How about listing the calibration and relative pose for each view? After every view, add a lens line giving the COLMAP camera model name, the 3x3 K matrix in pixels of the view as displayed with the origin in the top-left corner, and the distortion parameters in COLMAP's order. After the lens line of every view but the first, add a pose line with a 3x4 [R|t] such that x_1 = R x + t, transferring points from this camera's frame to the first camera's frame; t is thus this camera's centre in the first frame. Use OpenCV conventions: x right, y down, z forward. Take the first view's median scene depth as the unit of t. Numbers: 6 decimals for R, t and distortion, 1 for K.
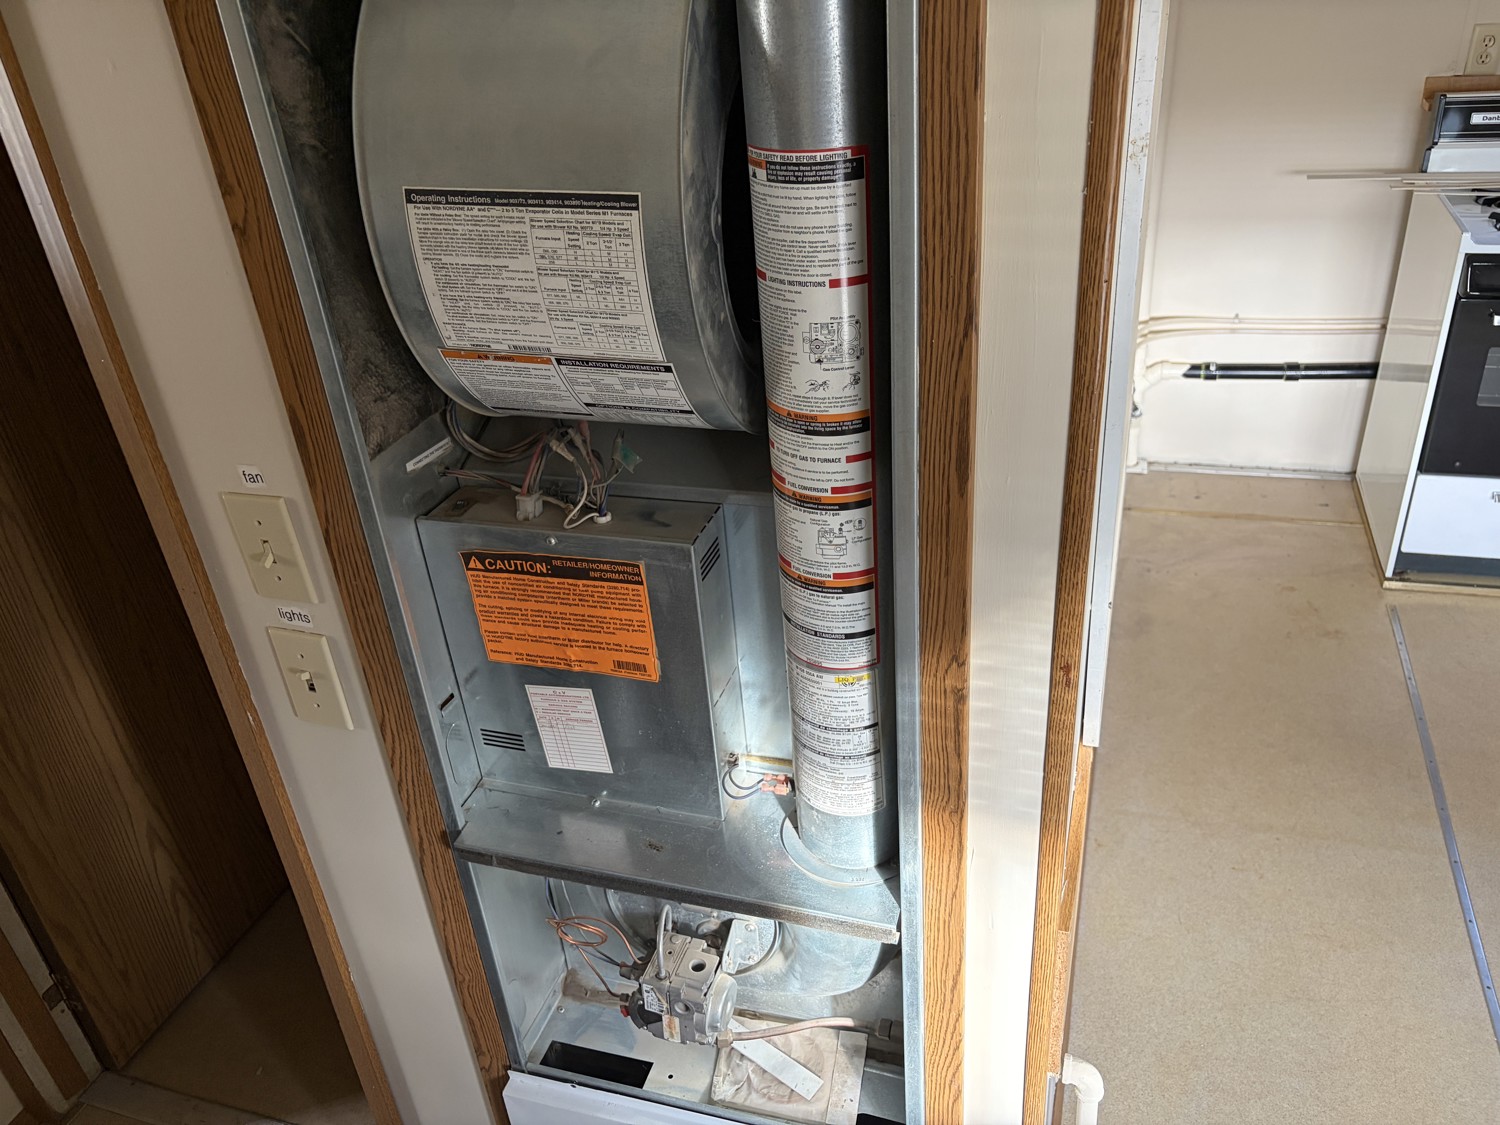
lens RADIAL K [[1141.4, 0, 746.4], [0, 1141.4, 568.5], [0, 0, 1]] dist [0.042346, -0.047779]
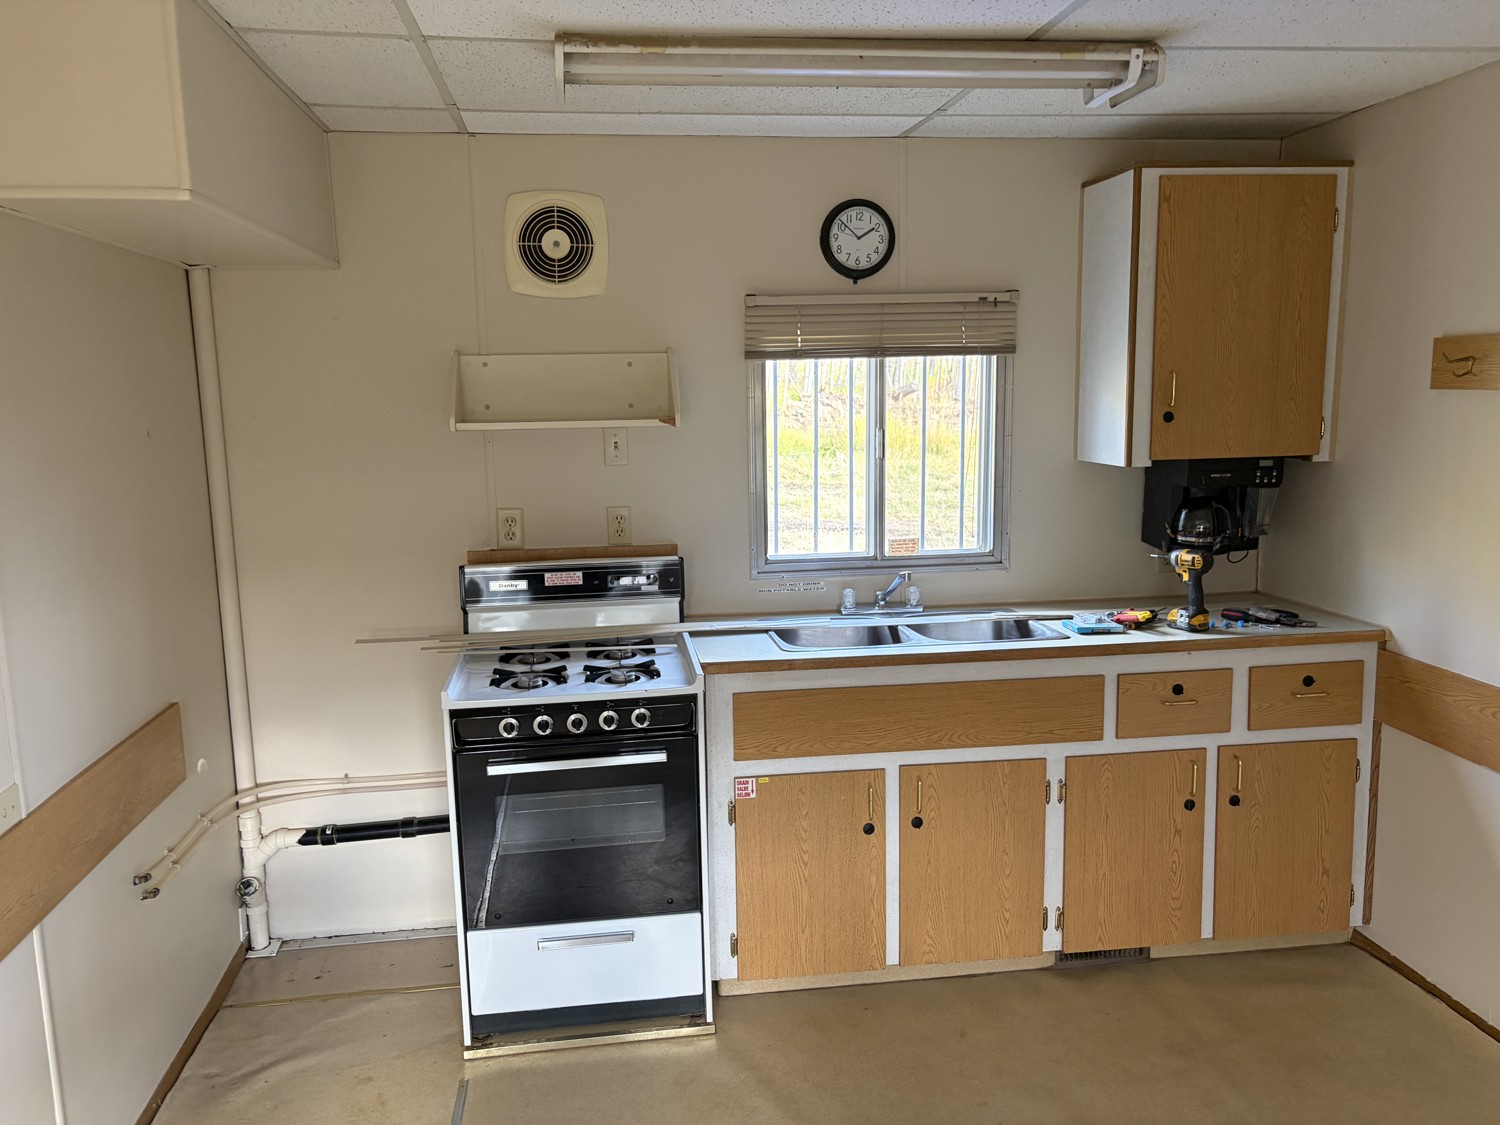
lens RADIAL K [[1141.4, 0, 753.6], [0, 1141.4, 563.8], [0, 0, 1]] dist [0.042346, -0.047779]
pose [[0.897361, -0.001852, 0.441293, 0.307600], [0.167302, 0.926769, -0.336316, -0.002023], [-0.408353, 0.375626, 0.831957, -0.014209]]
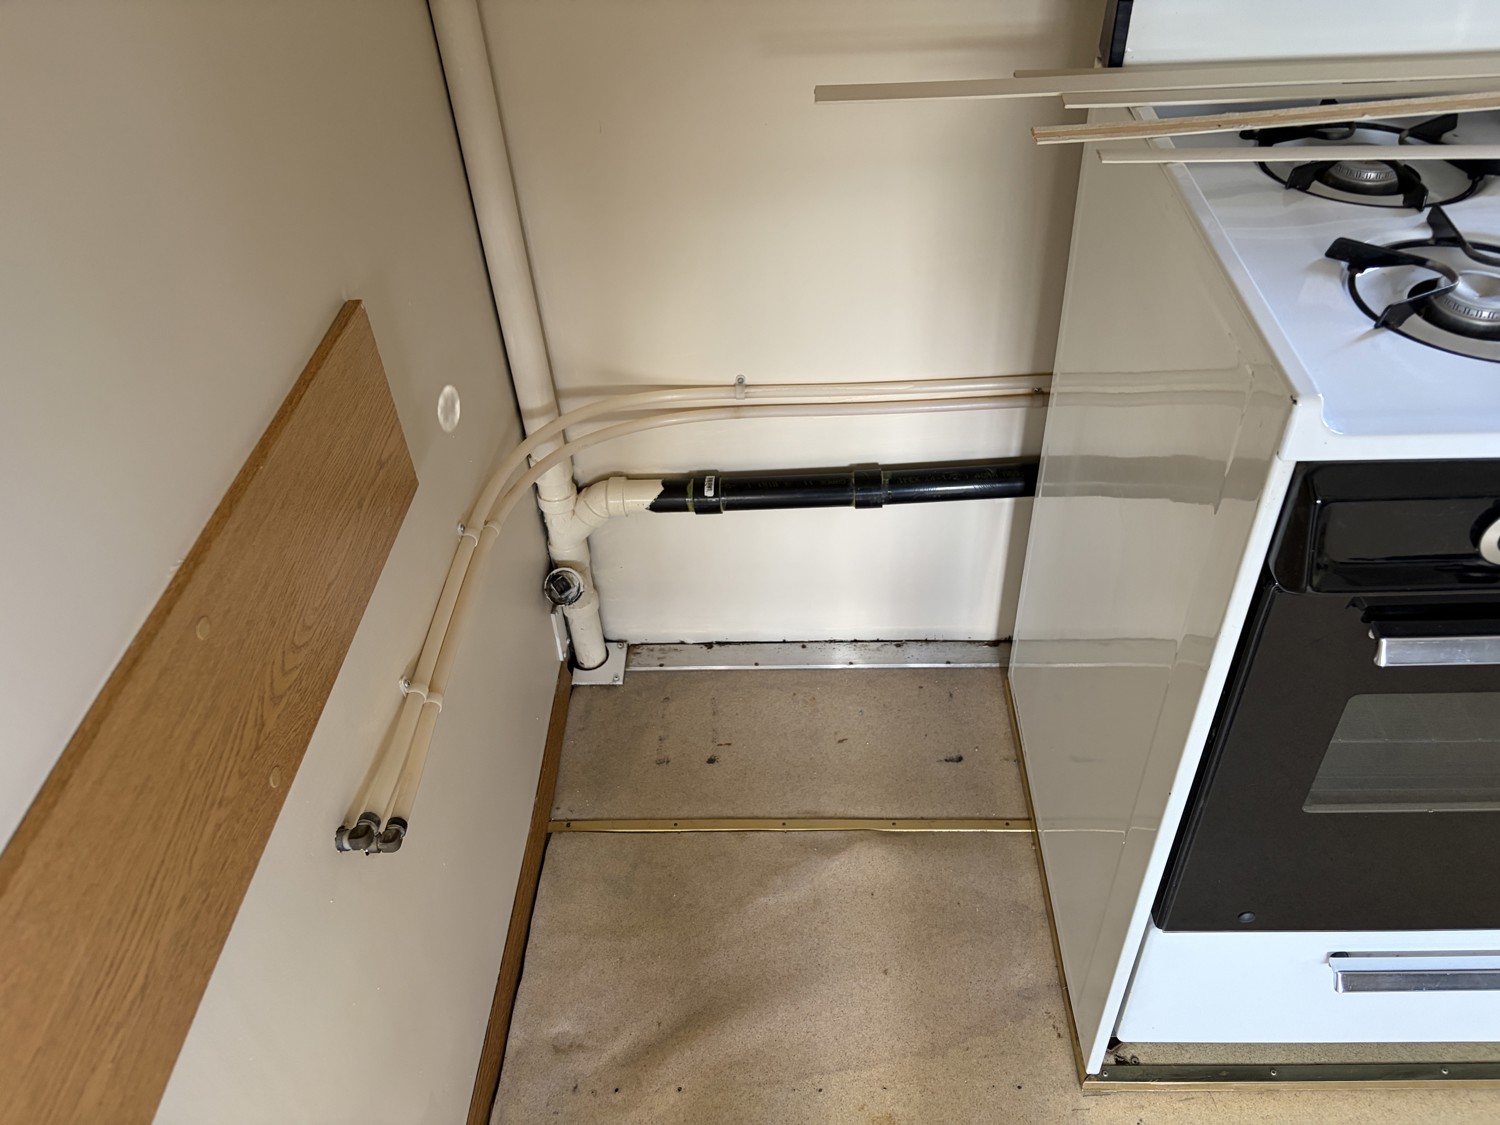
lens RADIAL K [[1141.4, 0, 748.0], [0, 1141.4, 561.5], [0, 0, 1]] dist [0.042346, -0.047779]
pose [[0.961788, -0.157777, 0.223764, 0.320167], [0.113493, 0.973488, 0.198595, -0.238940], [-0.249165, -0.165611, 0.954196, 0.568452]]
